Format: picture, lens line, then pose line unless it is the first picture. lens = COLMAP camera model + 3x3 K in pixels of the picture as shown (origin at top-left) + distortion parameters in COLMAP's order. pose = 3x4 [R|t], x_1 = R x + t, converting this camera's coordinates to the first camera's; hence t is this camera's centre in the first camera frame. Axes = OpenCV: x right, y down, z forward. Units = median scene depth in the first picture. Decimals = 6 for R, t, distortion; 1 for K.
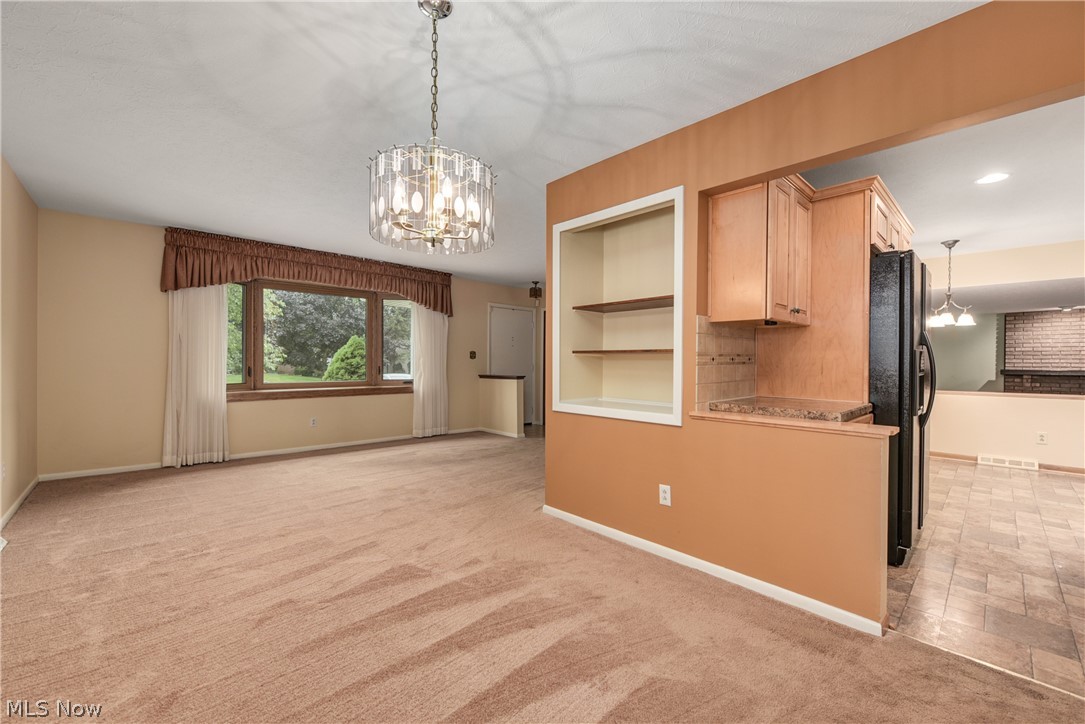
lens RADIAL K [[433.6, 0, 542.5], [0, 433.6, 362.4], [0, 0, 1]] dist [-0.003663, 0.000277]
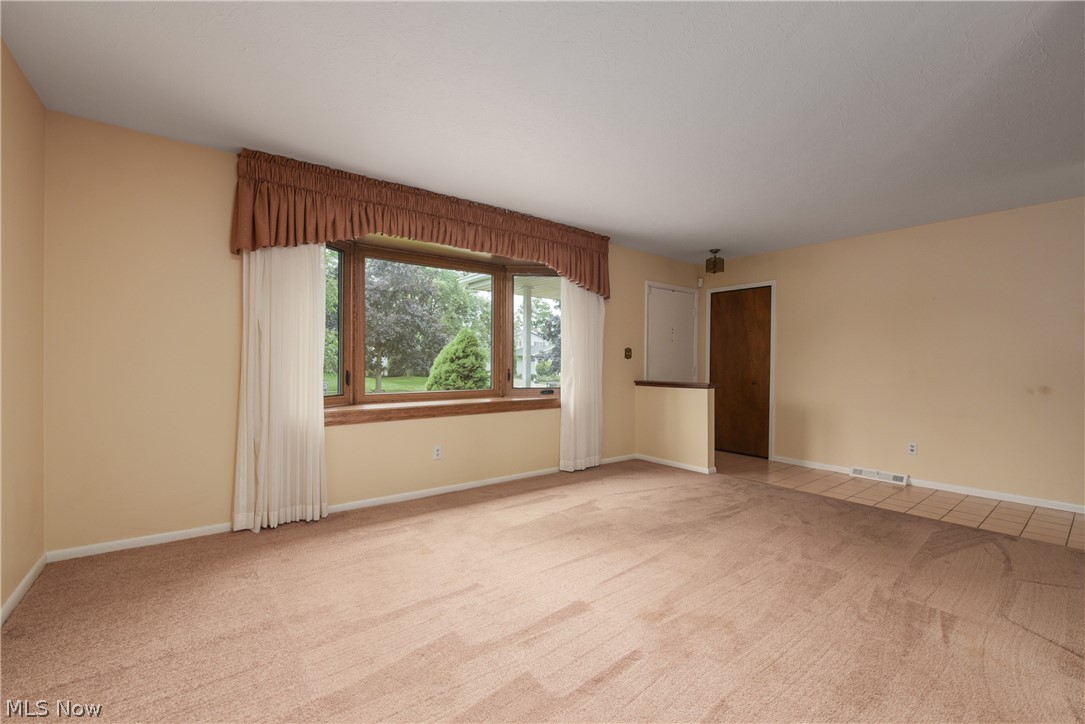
lens RADIAL K [[449.4, 0, 542.6], [0, 449.4, 361.0], [0, 0, 1]] dist [0.000924, -0.000731]
pose [[0.995286, -0.000130, -0.096987, -0.299119], [0.000032, 0.999999, -0.001016, -0.004371], [0.096987, 0.001008, 0.995285, 0.318723]]
